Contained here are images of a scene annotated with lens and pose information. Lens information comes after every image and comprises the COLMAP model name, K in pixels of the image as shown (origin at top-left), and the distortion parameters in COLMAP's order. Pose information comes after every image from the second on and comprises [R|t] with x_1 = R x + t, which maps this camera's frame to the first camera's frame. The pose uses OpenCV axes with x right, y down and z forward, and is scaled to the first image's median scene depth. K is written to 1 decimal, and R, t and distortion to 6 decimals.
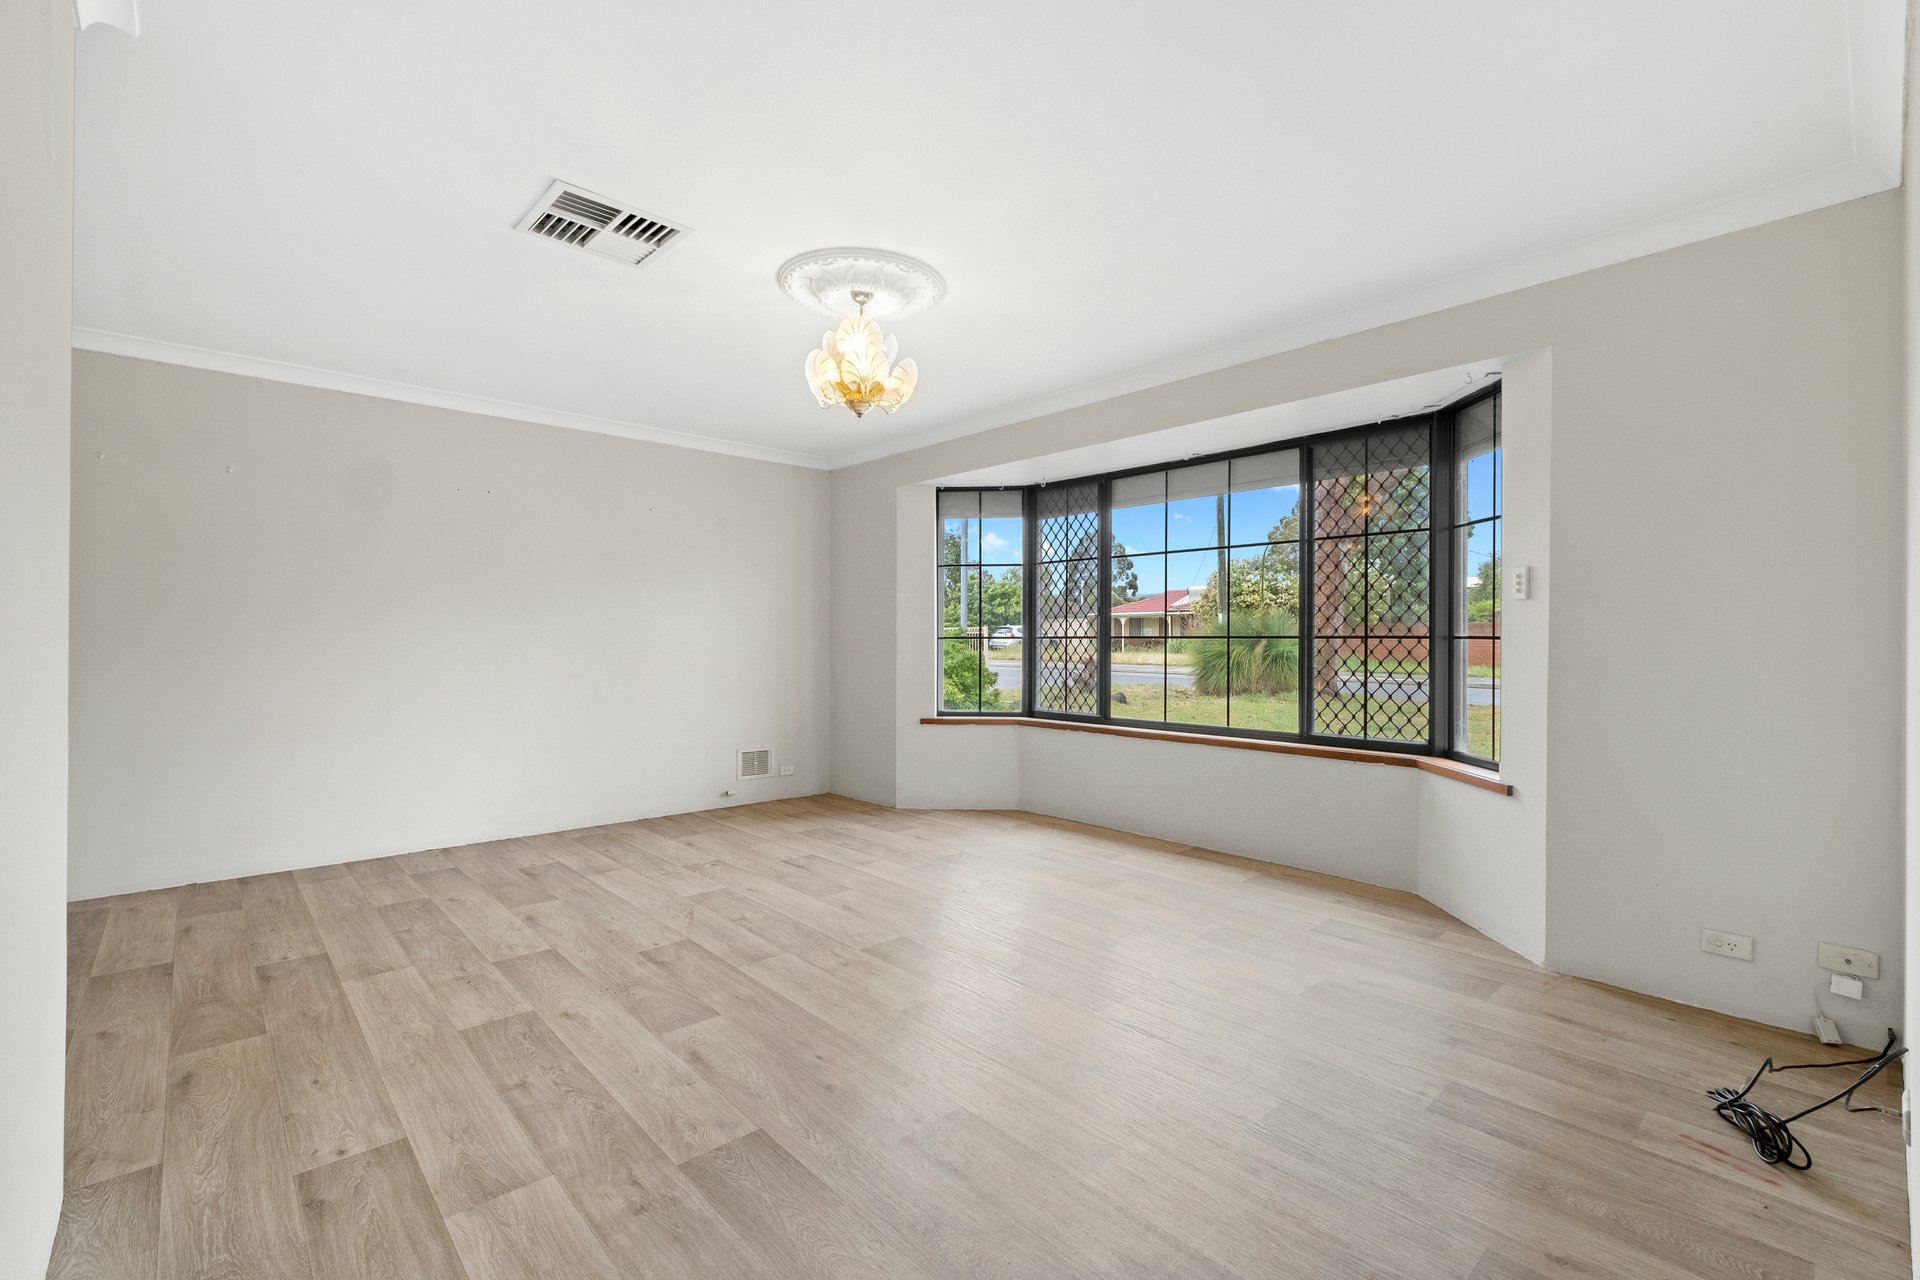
lens RADIAL K [[859.9, 0, 960.0], [0, 859.9, 640.0], [0, 0, 1]] dist [0.007022, -0.008005]
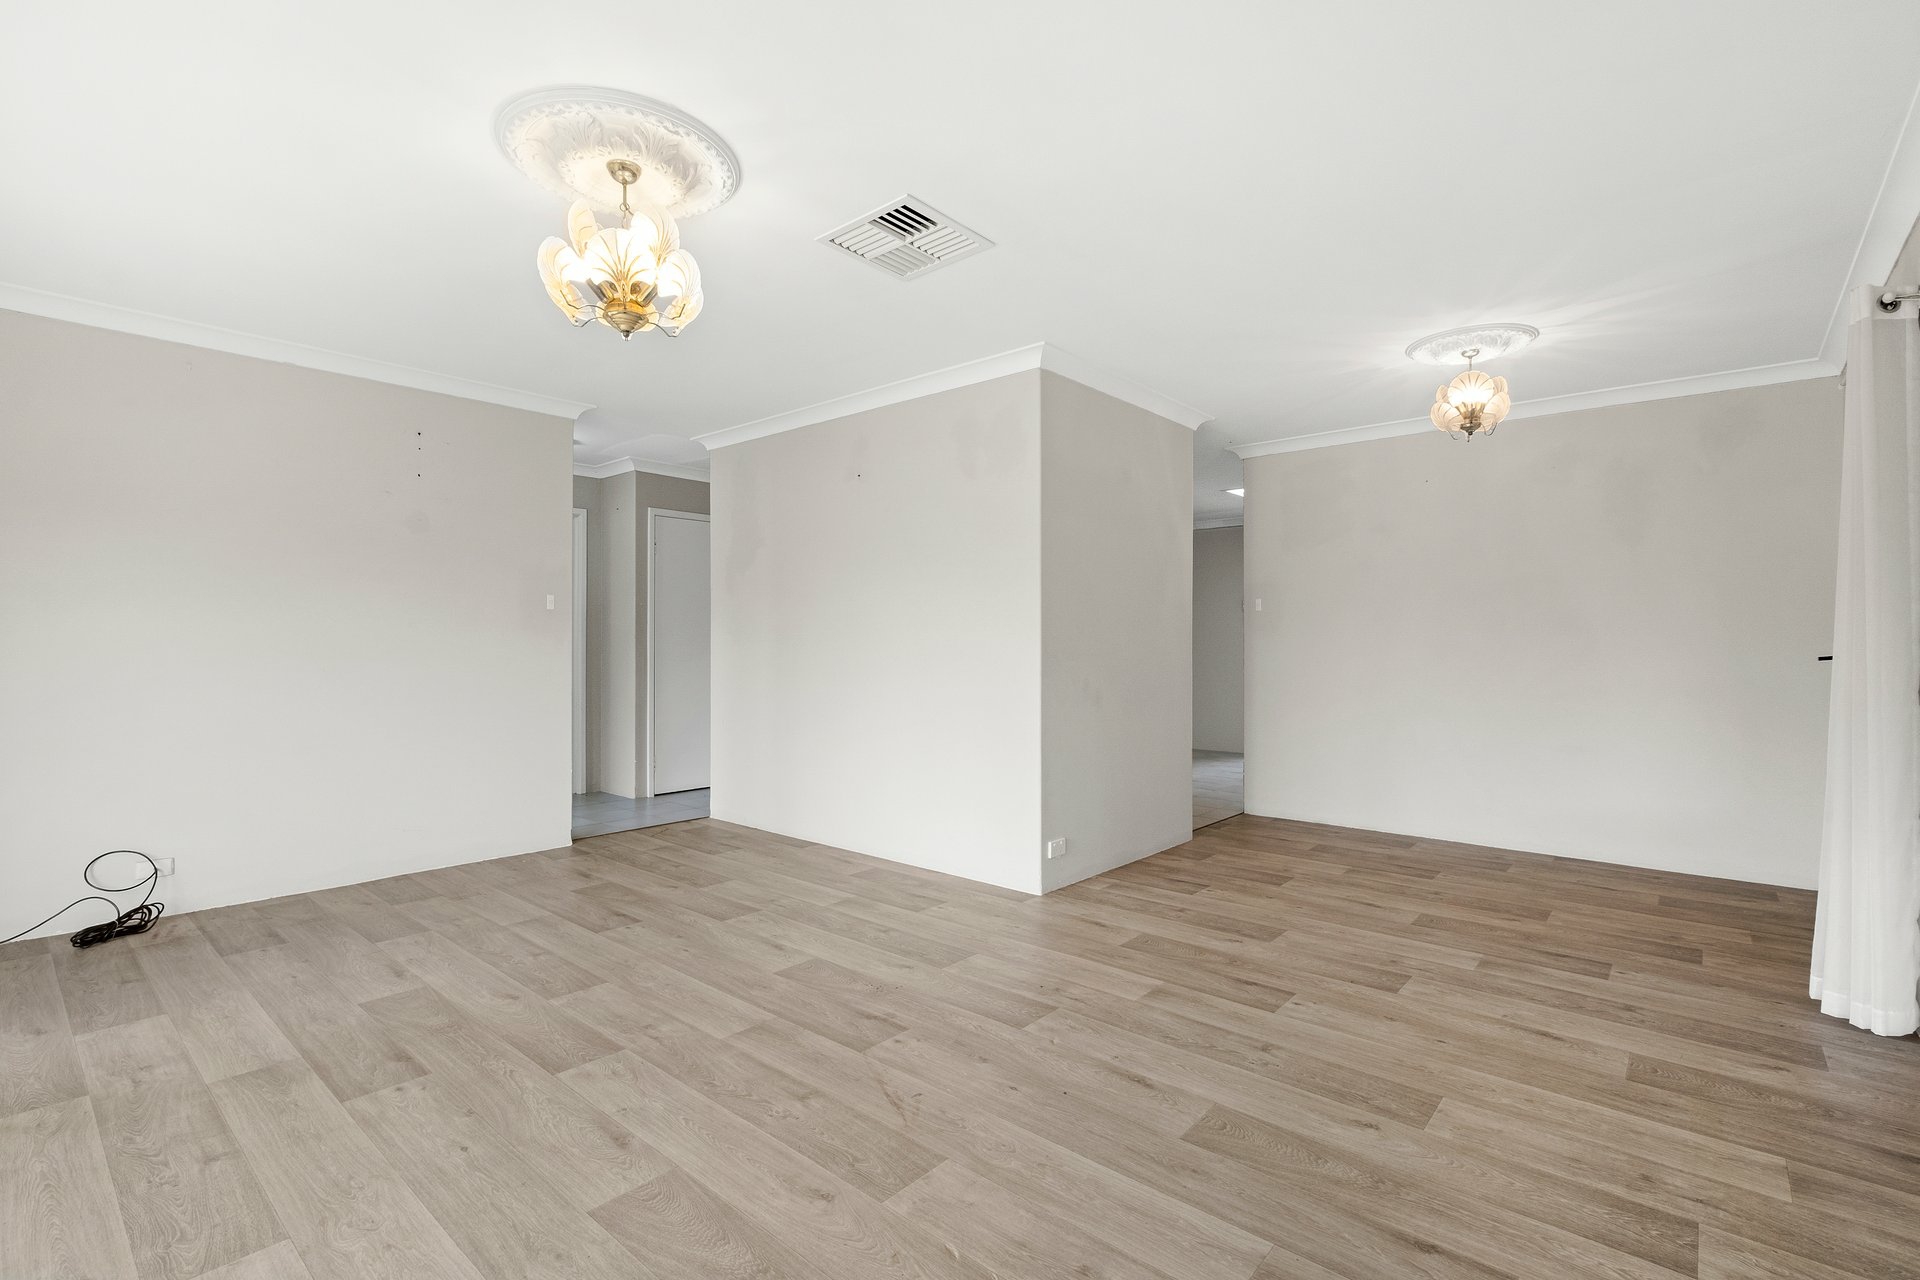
lens RADIAL K [[859.9, 0, 960.0], [0, 859.9, 640.0], [0, 0, 1]] dist [0.007022, -0.008005]
pose [[-0.992357, -0.006378, -0.123232, -0.328655], [-0.005775, 0.999970, -0.005250, -0.001452], [0.123261, -0.004499, -0.992364, 1.870449]]
